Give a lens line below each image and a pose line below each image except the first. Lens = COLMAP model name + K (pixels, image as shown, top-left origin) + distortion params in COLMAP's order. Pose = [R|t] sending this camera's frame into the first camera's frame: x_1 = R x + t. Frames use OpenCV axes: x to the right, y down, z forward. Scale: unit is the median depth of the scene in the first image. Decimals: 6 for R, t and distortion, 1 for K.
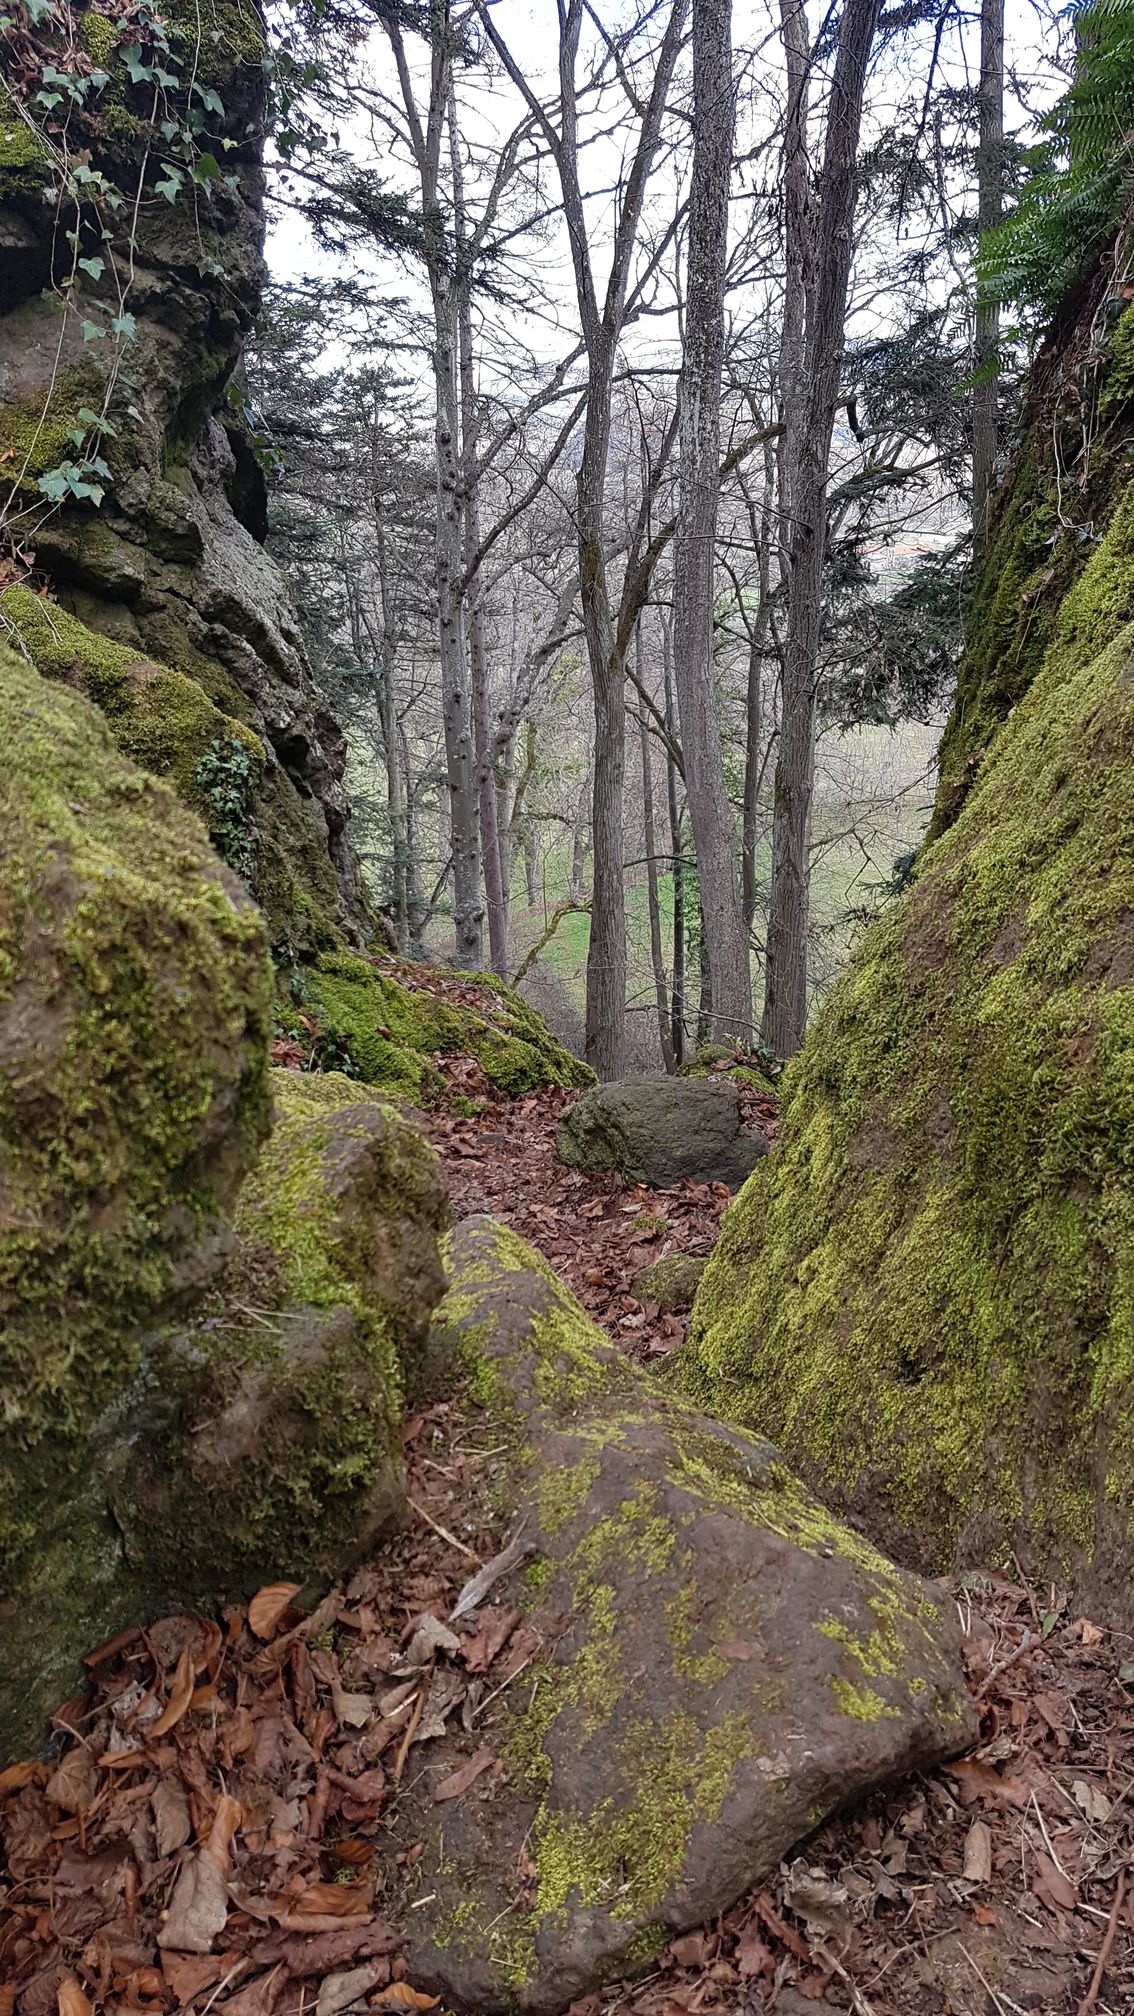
lens RADIAL K [[1500.6, 0, 576.0], [0, 1500.6, 1023.0], [0, 0, 1]] dist [-0.017427, 0.008502]
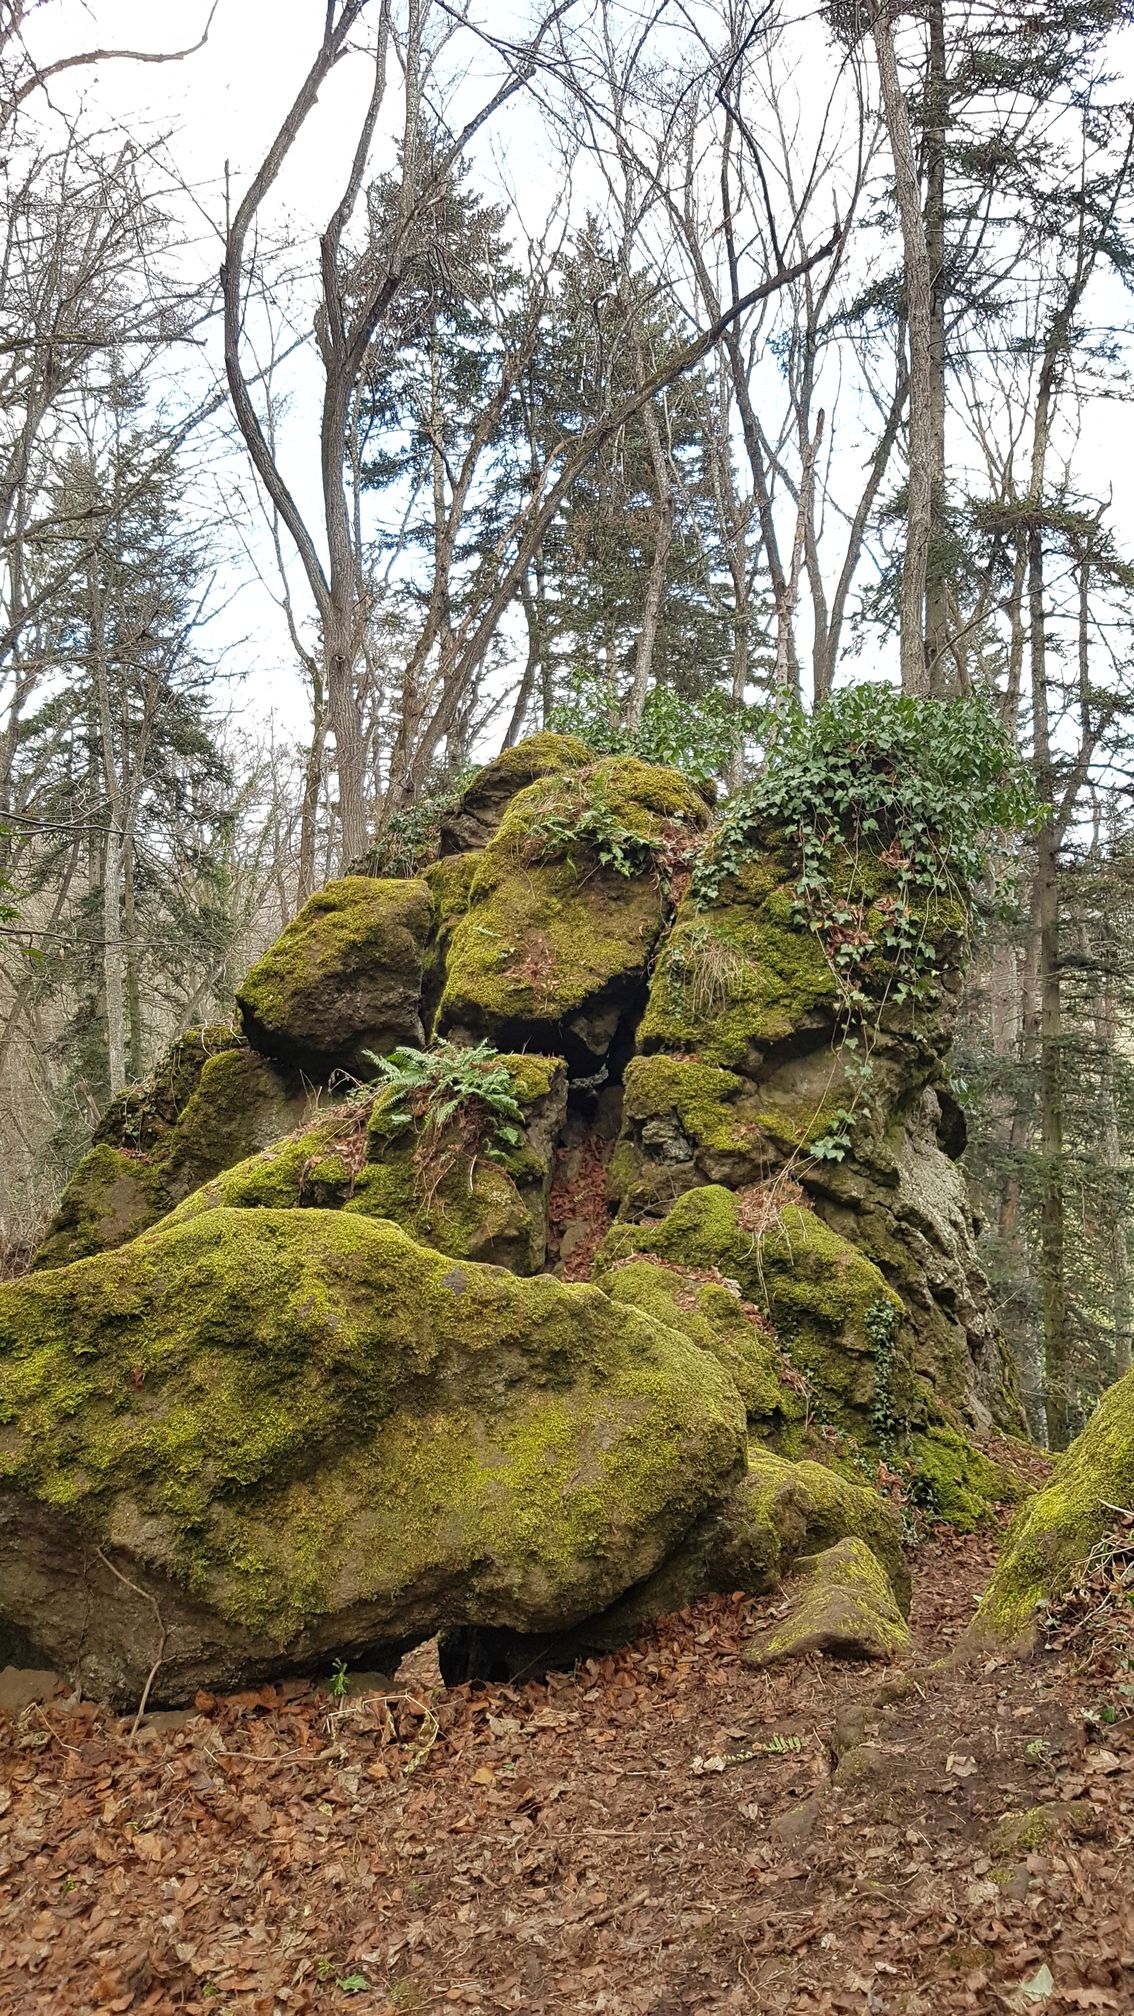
lens RADIAL K [[1500.6, 0, 577.4], [0, 1500.6, 1006.2], [0, 0, 1]] dist [-0.017427, 0.008502]
pose [[0.852631, 0.031030, -0.521592, 0.366901], [-0.181388, 0.953733, -0.239773, -0.022045], [0.490019, 0.299048, 0.818811, -0.743046]]
